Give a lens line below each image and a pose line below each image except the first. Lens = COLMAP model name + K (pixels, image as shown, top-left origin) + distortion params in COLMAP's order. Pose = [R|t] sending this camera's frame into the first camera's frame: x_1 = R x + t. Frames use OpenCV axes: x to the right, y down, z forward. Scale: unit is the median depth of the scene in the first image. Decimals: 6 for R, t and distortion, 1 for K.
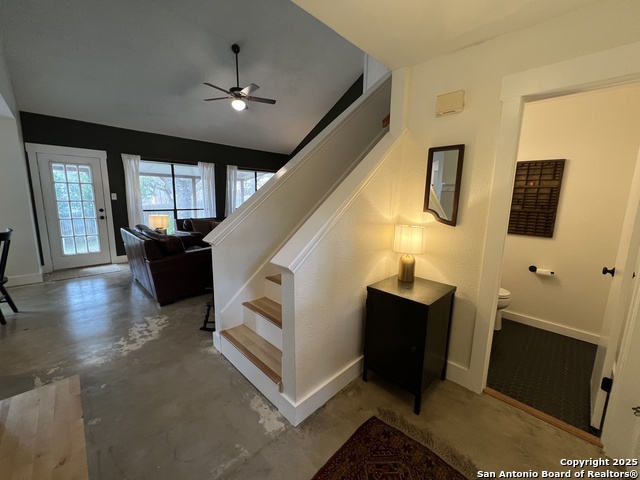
lens RADIAL K [[255.5, 0, 318.3], [0, 255.5, 238.0], [0, 0, 1]] dist [0.002097, -0.000586]
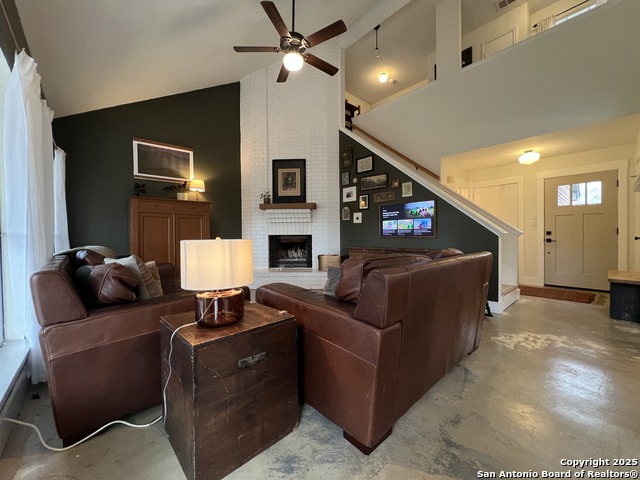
lens RADIAL K [[255.5, 0, 316.7], [0, 255.5, 238.7], [0, 0, 1]] dist [0.002097, -0.000586]
pose [[0.052319, -0.033650, 0.998063, -0.895090], [0.165195, 0.985955, 0.024582, -0.081074], [-0.984872, 0.163589, 0.057143, 0.904129]]
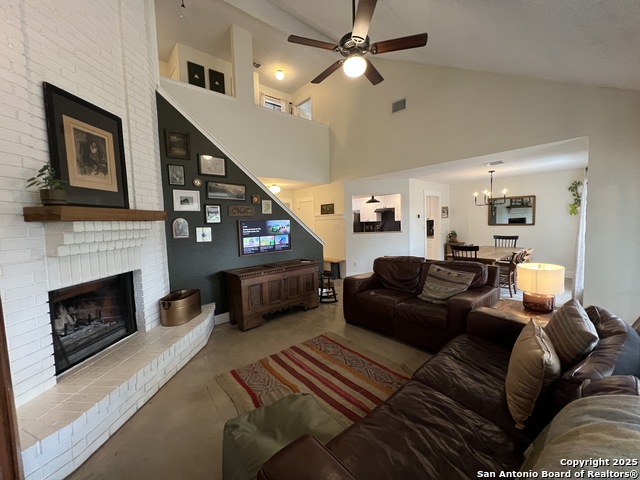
lens RADIAL K [[255.5, 0, 319.2], [0, 255.5, 237.7], [0, 0, 1]] dist [0.002097, -0.000586]
pose [[-0.998223, 0.009230, 0.058877, -0.241296], [0.022105, 0.974803, 0.221969, -0.263637], [-0.055344, 0.222876, -0.973274, 1.509010]]
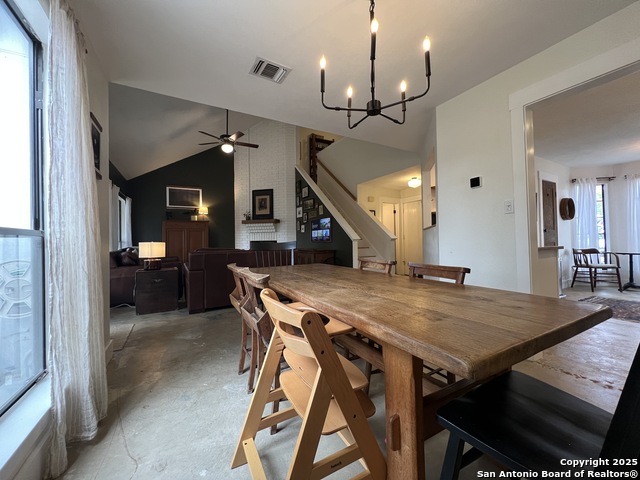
lens RADIAL K [[255.5, 0, 318.6], [0, 255.5, 239.2], [0, 0, 1]] dist [0.002097, -0.000586]
pose [[0.268414, -0.013785, 0.963205, -1.265998], [0.169818, 0.984915, -0.033227, 0.014210], [-0.948217, 0.172488, 0.266706, 0.313712]]
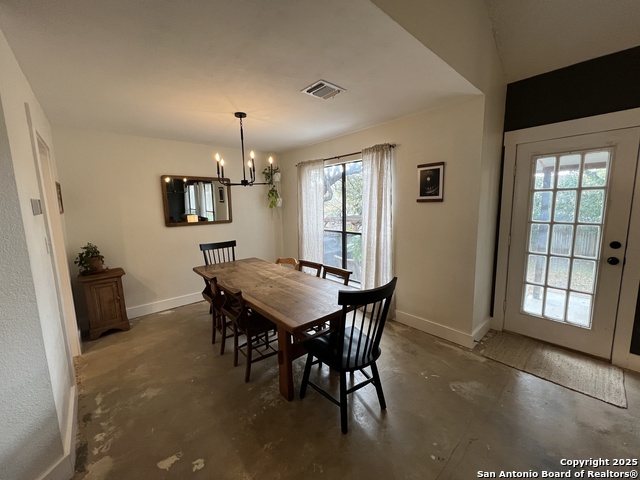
lens RADIAL K [[255.5, 0, 318.1], [0, 255.5, 236.5], [0, 0, 1]] dist [0.002097, -0.000586]
pose [[-0.057146, 0.112532, -0.992003, -0.380764], [-0.132219, 0.984022, 0.119243, -0.110404], [0.989572, 0.137976, -0.041354, 0.509315]]
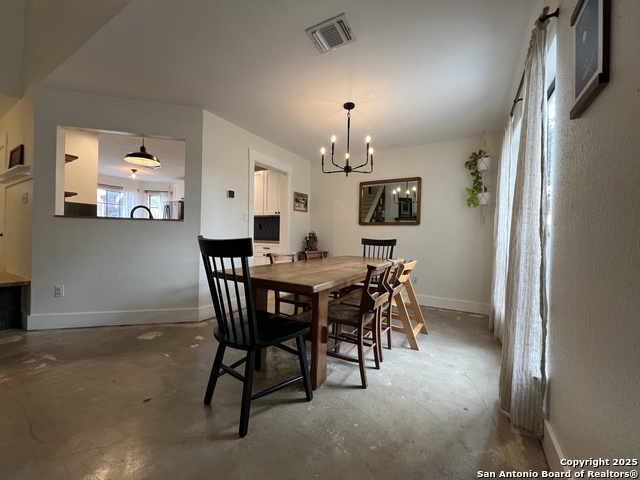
lens RADIAL K [[255.5, 0, 320.1], [0, 255.5, 238.2], [0, 0, 1]] dist [0.002097, -0.000586]
pose [[-0.965769, -0.041716, -0.256028, -0.749861], [-0.081839, 0.985577, 0.148121, -0.064721], [0.246156, 0.164004, -0.955254, 0.870432]]
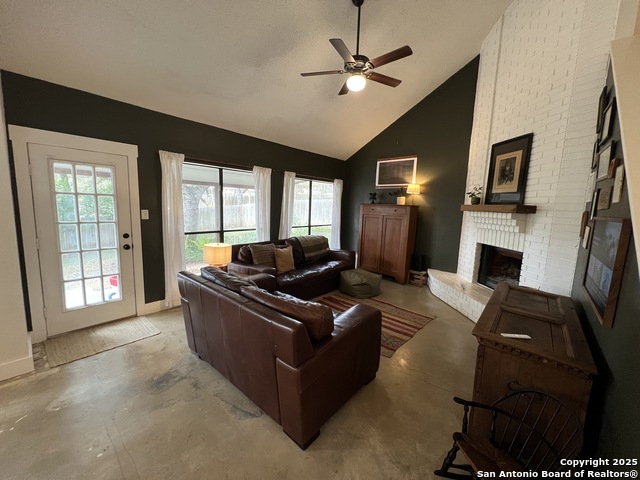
lens RADIAL K [[255.5, 0, 318.2], [0, 255.5, 238.7], [0, 0, 1]] dist [0.002097, -0.000586]
pose [[0.997029, 0.010014, 0.076368, -0.421678], [-0.008460, 0.999751, -0.020649, -0.094171], [-0.076556, 0.019942, 0.996866, 0.324124]]
